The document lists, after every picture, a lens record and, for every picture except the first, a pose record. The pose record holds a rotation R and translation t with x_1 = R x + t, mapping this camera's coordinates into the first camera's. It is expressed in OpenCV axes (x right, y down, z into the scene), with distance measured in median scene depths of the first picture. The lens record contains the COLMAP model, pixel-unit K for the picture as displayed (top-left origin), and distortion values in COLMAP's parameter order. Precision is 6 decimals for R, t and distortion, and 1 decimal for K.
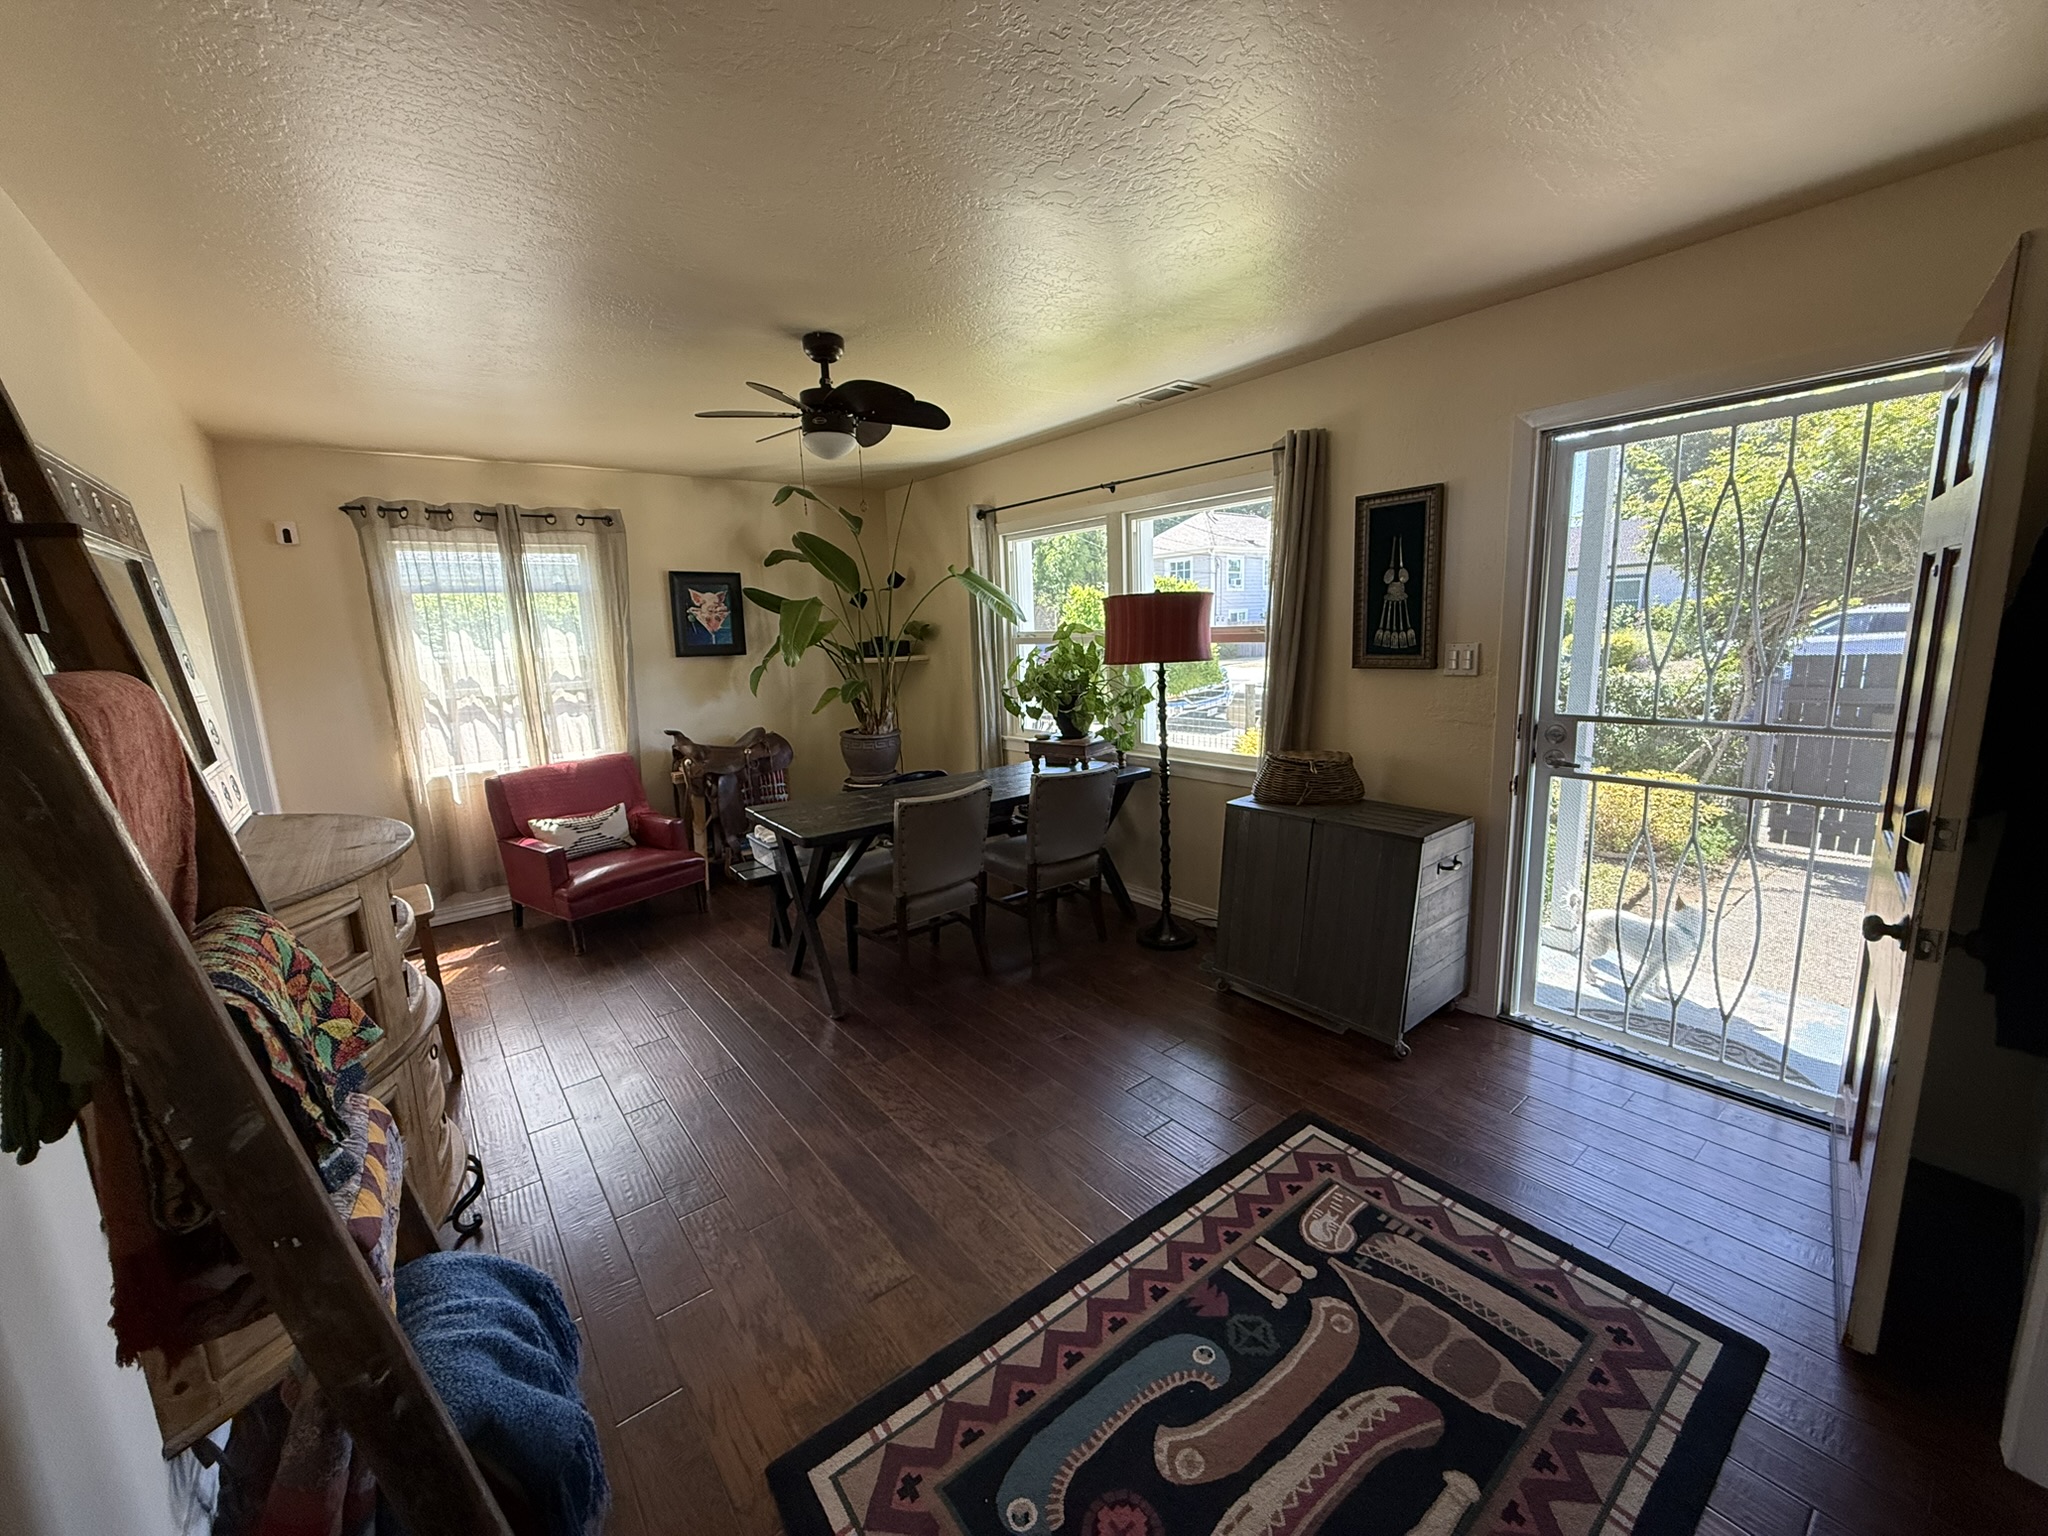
lens RADIAL K [[807.9, 0, 1024.1], [0, 807.9, 770.2], [0, 0, 1]] dist [-0.000535, -0.000052]
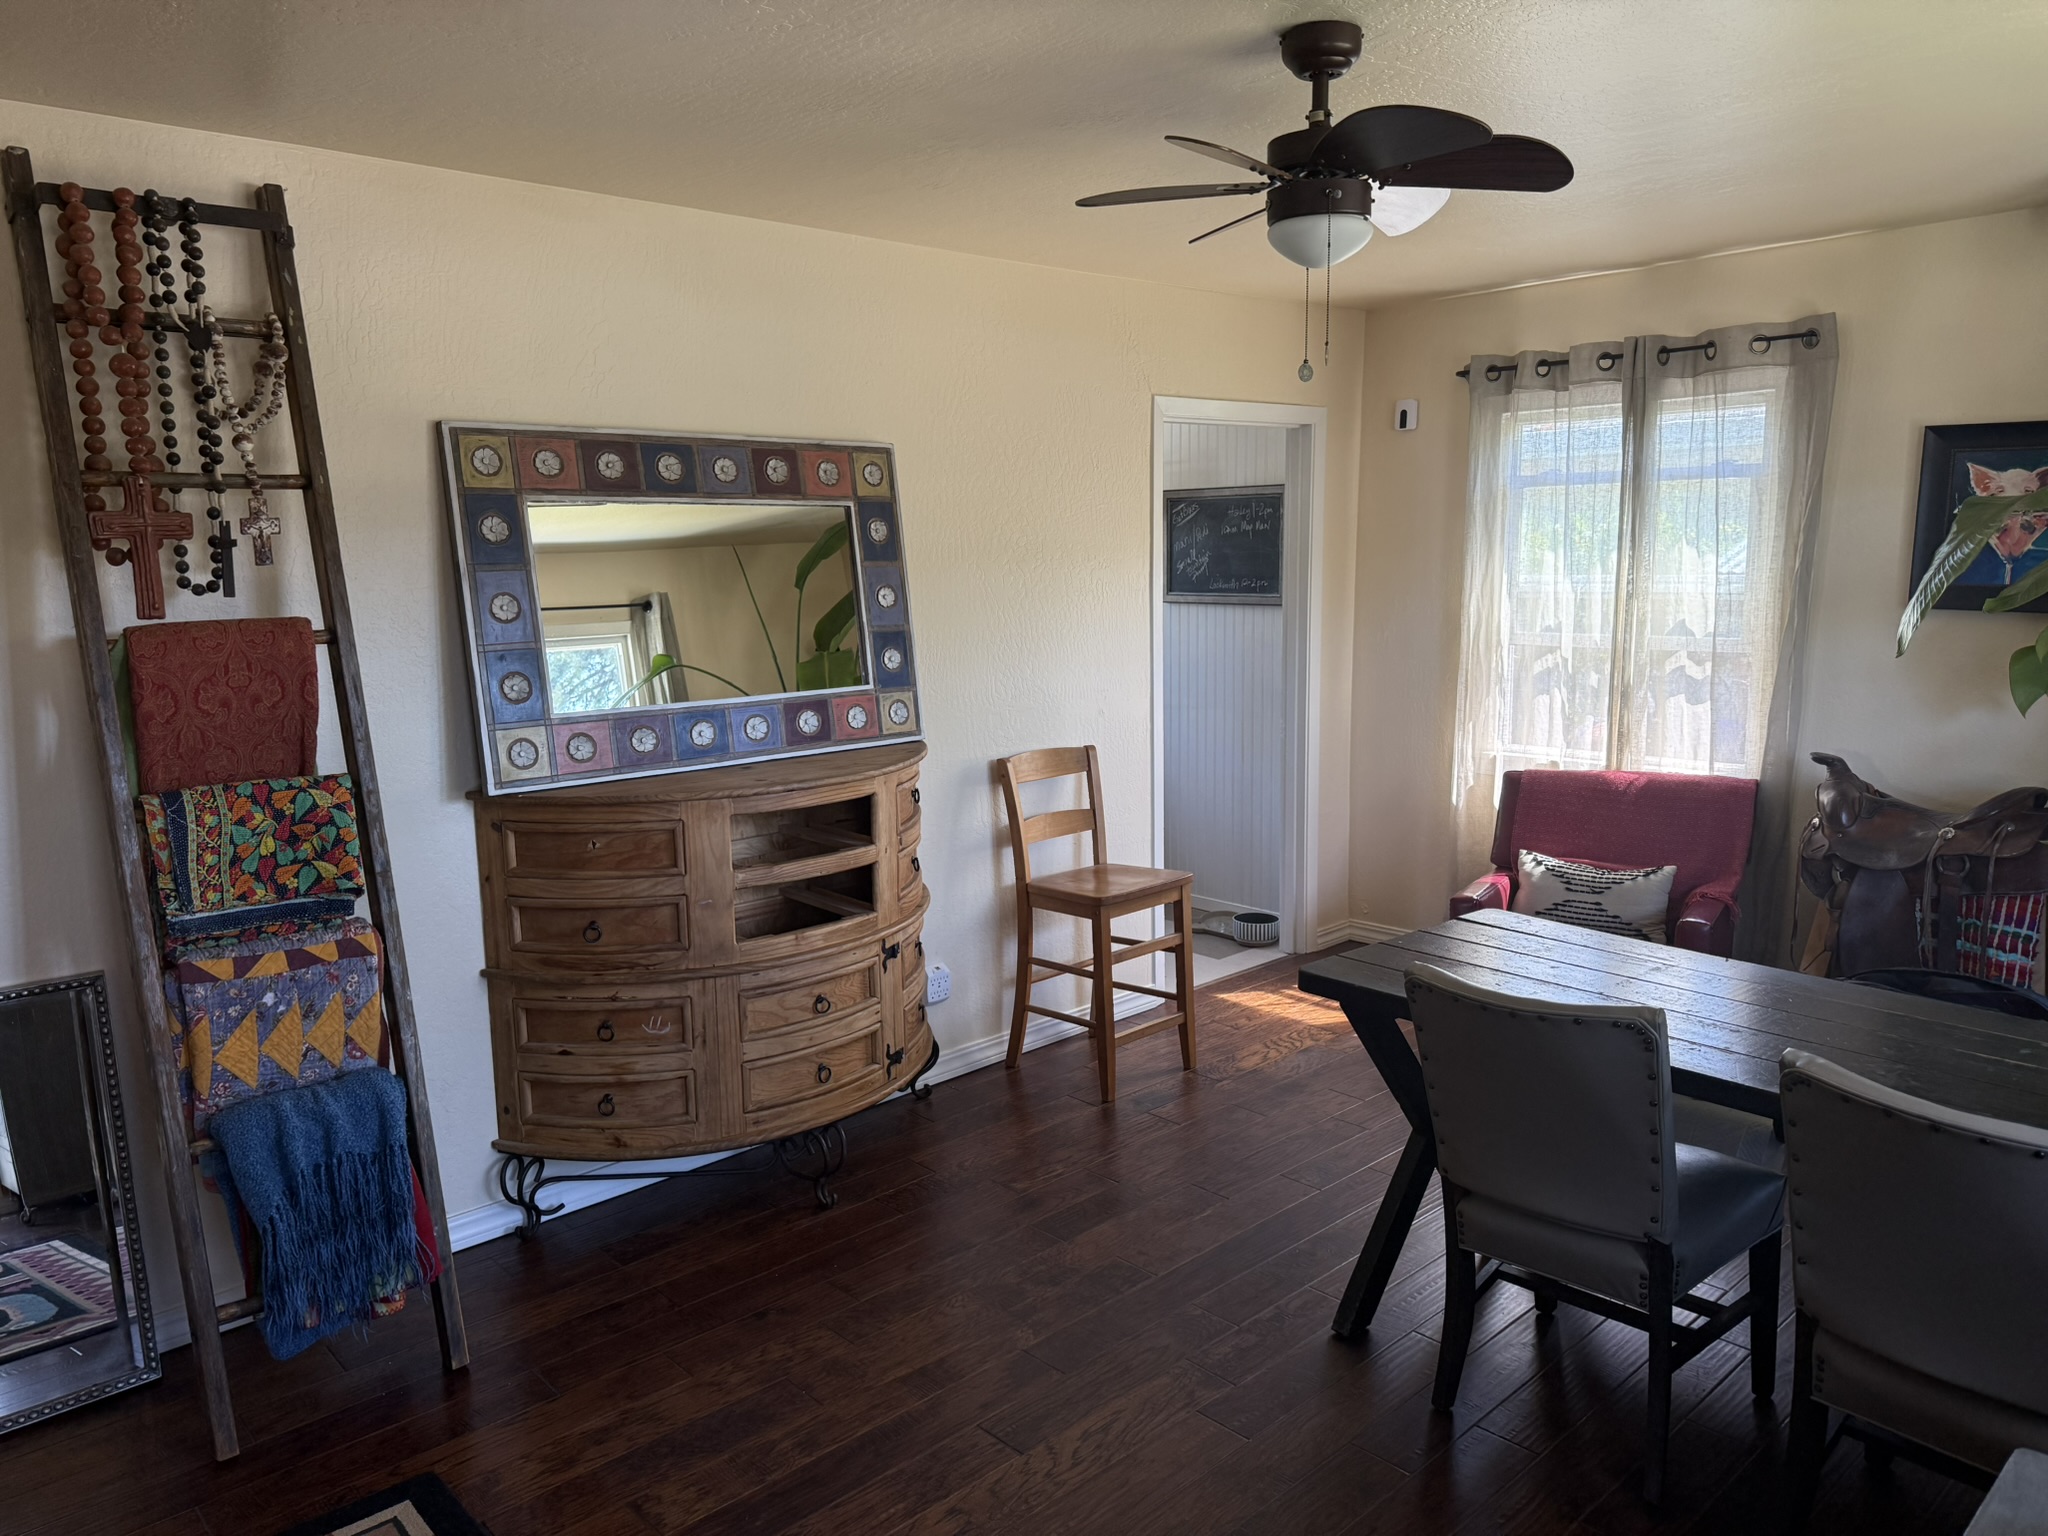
lens RADIAL K [[1428.8, 0, 1023.8], [0, 1428.8, 784.2], [0, 0, 1]] dist [0.000995, -0.000827]
pose [[0.078887, 0.202085, -0.976186, 0.430325], [-0.165682, 0.968276, 0.187058, -0.128780], [0.983019, 0.146980, 0.109866, 0.479993]]
